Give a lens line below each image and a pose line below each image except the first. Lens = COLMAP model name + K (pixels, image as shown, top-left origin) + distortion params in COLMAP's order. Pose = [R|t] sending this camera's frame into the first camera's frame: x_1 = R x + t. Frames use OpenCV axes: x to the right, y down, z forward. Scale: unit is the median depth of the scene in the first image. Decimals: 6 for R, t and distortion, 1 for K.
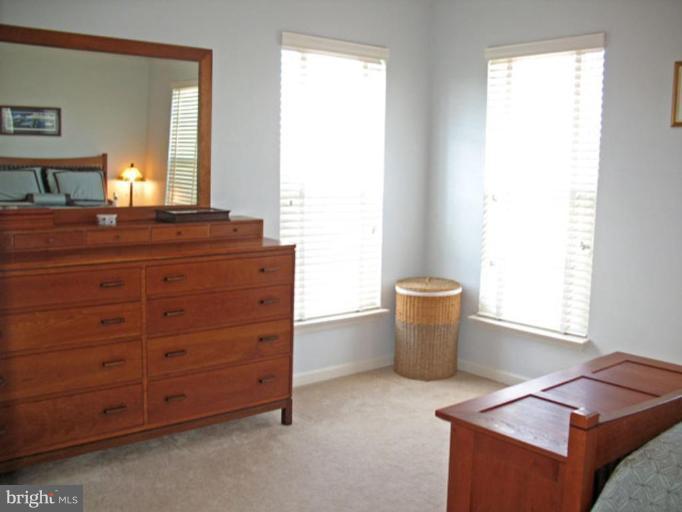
lens RADIAL K [[695.8, 0, 341.0], [0, 695.8, 256.0], [0, 0, 1]] dist [-0.182935, 0.192132]
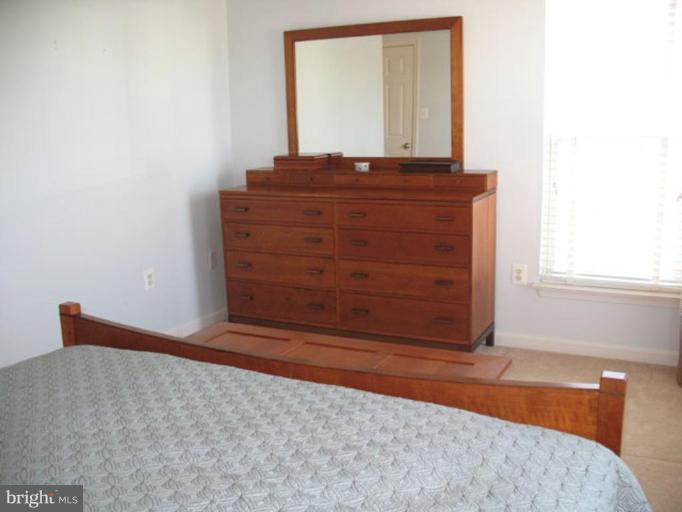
lens RADIAL K [[695.8, 0, 341.0], [0, 695.8, 256.0], [0, 0, 1]] dist [-0.182935, 0.192132]
pose [[0.387376, 0.146968, -0.910132, 0.867710], [-0.086031, 0.988667, 0.123032, -0.044527], [0.917899, 0.030639, 0.395630, 0.454410]]
